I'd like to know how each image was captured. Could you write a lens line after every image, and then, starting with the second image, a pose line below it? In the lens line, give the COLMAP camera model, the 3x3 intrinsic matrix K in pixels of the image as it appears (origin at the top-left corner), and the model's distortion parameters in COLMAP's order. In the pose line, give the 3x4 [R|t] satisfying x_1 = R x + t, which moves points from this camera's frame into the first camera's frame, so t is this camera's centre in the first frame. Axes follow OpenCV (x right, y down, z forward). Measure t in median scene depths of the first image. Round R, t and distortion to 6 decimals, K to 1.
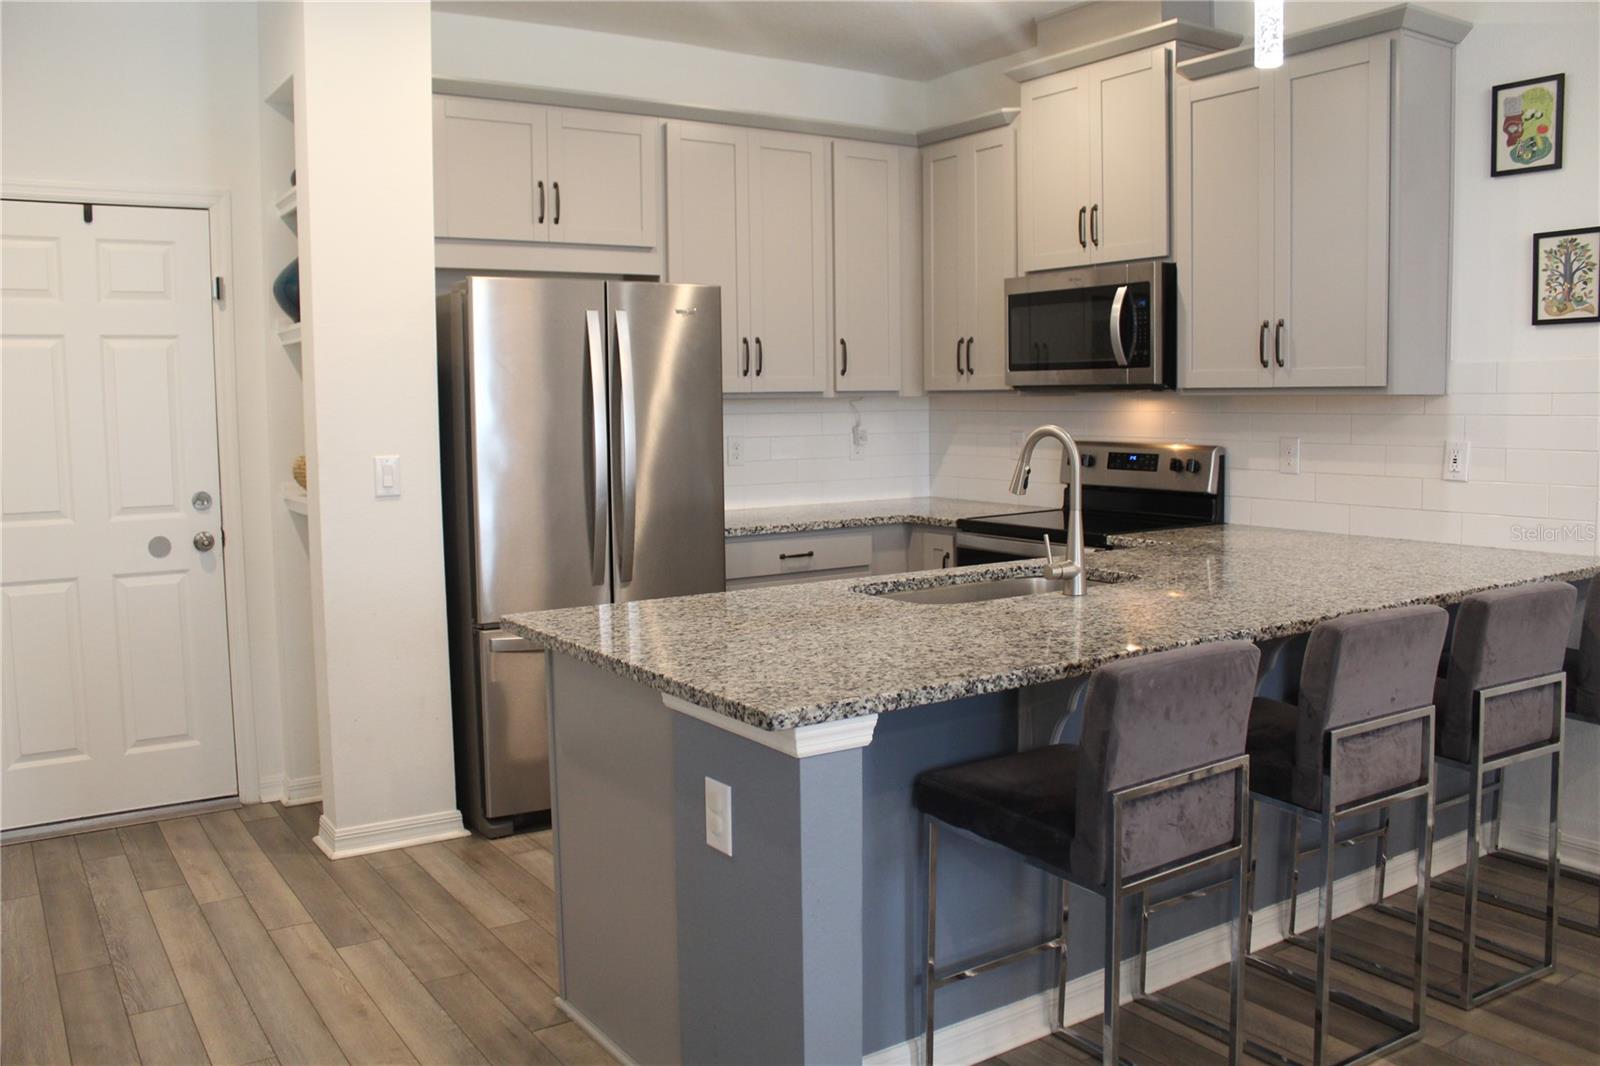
lens RADIAL K [[1318.8, 0, 790.4], [0, 1318.8, 519.7], [0, 0, 1]] dist [-0.159554, 0.130638]
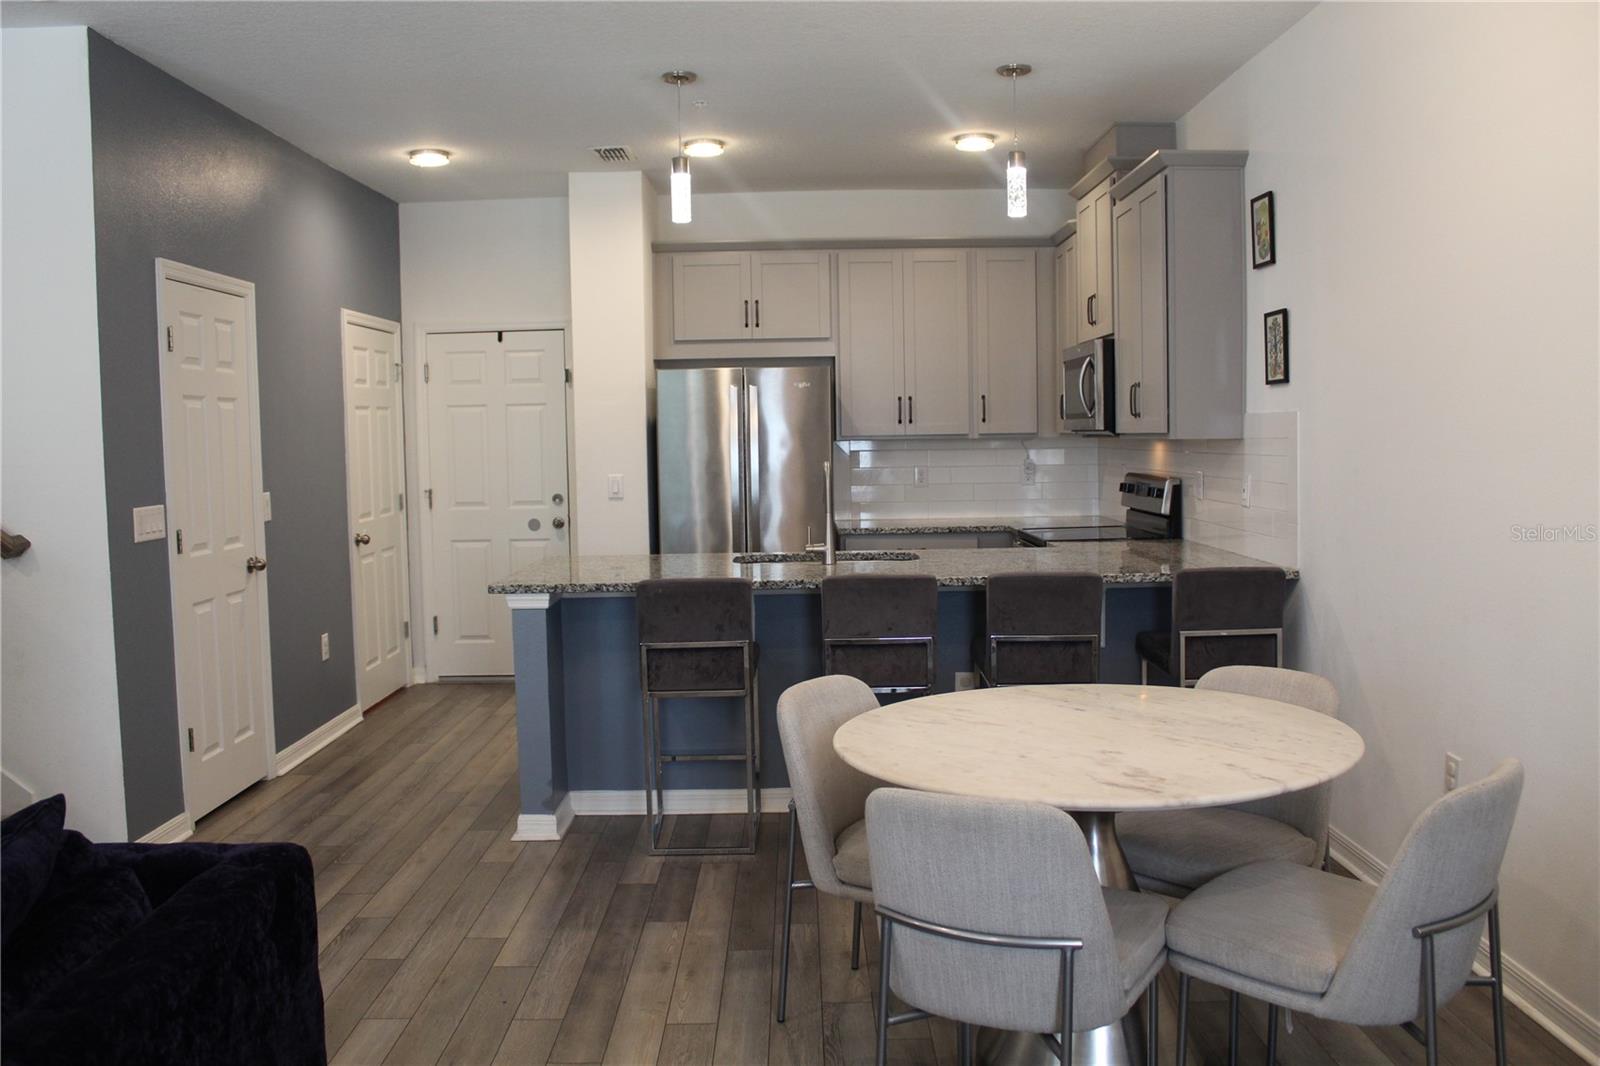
lens RADIAL K [[1318.8, 0, 800.0], [0, 1318.8, 523.3], [0, 0, 1]] dist [-0.159554, 0.130638]
pose [[0.838220, 0.034562, -0.544236, 0.817965], [-0.042848, 0.999078, -0.002547, 0.008494], [0.543646, 0.025454, 0.838928, -0.312972]]
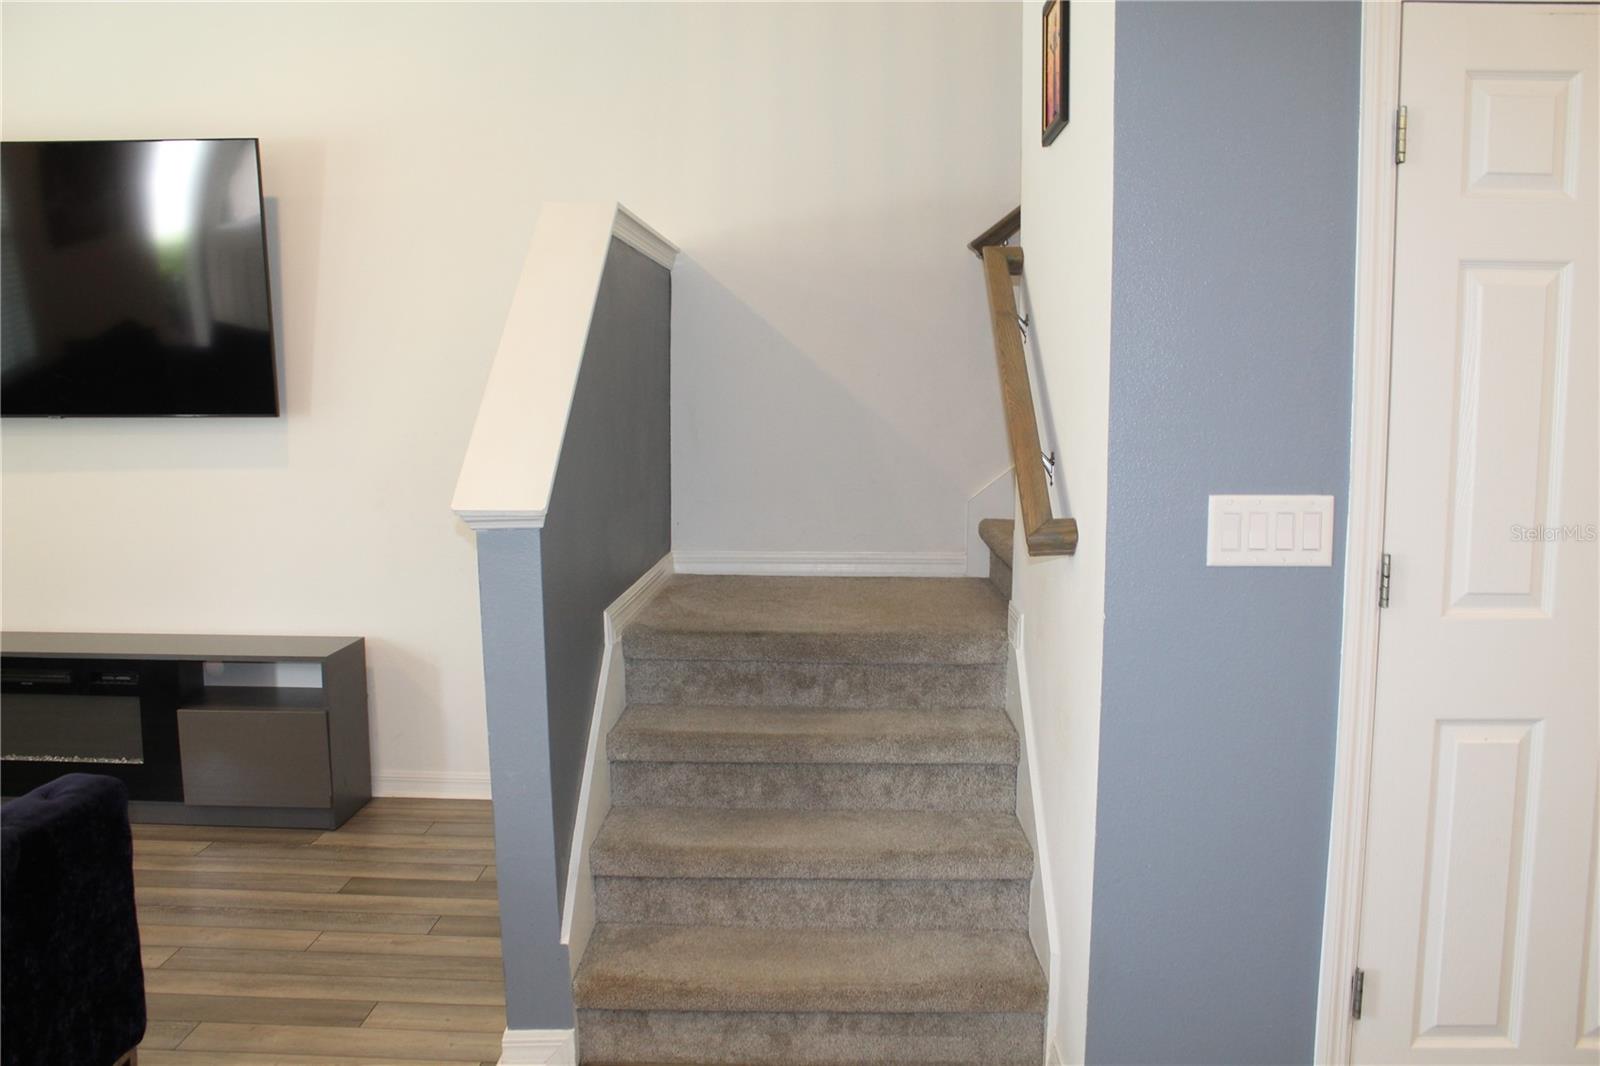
lens RADIAL K [[1318.8, 0, 798.4], [0, 1318.8, 521.4], [0, 0, 1]] dist [-0.159554, 0.130638]
pose [[-0.567175, 0.095066, -0.818092, 0.293642], [-0.074637, 0.983296, 0.166009, -0.048137], [0.820208, 0.155216, -0.550605, 0.438840]]
